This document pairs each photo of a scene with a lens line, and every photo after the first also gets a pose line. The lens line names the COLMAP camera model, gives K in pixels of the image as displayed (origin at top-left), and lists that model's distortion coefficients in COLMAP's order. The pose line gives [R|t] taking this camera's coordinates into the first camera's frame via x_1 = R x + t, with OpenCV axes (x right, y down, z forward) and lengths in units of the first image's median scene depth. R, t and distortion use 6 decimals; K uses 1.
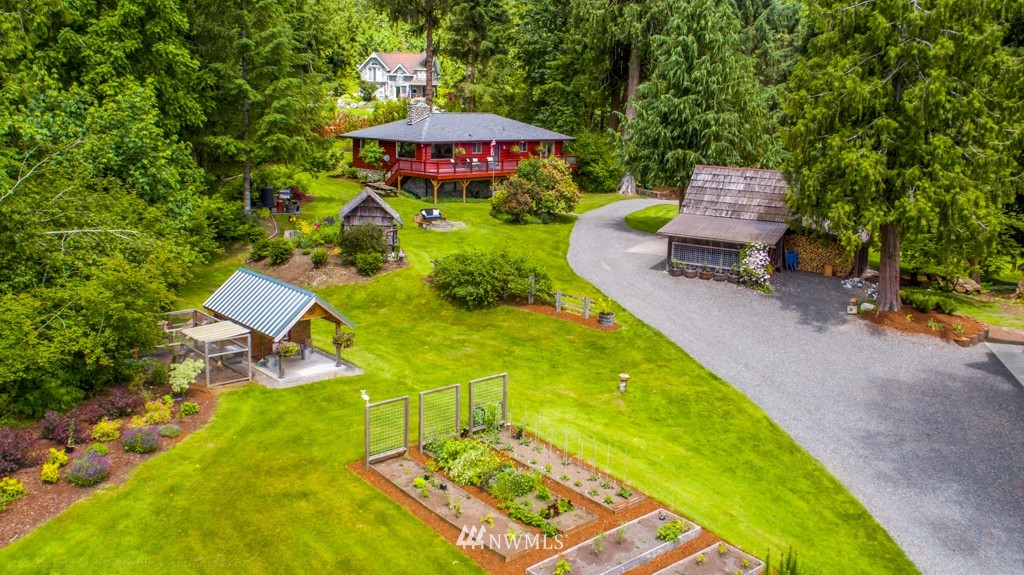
lens RADIAL K [[821.8, 0, 512.0], [0, 821.8, 287.5], [0, 0, 1]] dist [0.005805, -0.003465]
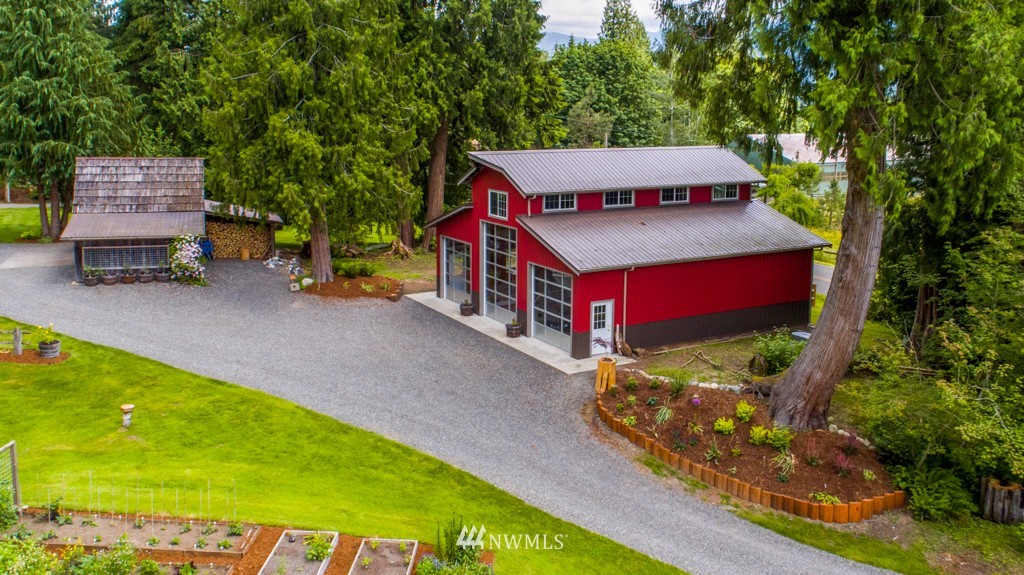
lens RADIAL K [[821.8, 0, 512.0], [0, 821.8, 287.5], [0, 0, 1]] dist [0.005805, -0.003465]
pose [[0.703913, -0.175361, 0.688299, -0.102311], [0.163114, 0.983055, 0.083643, -0.014024], [-0.691303, 0.053394, 0.720589, 0.073318]]
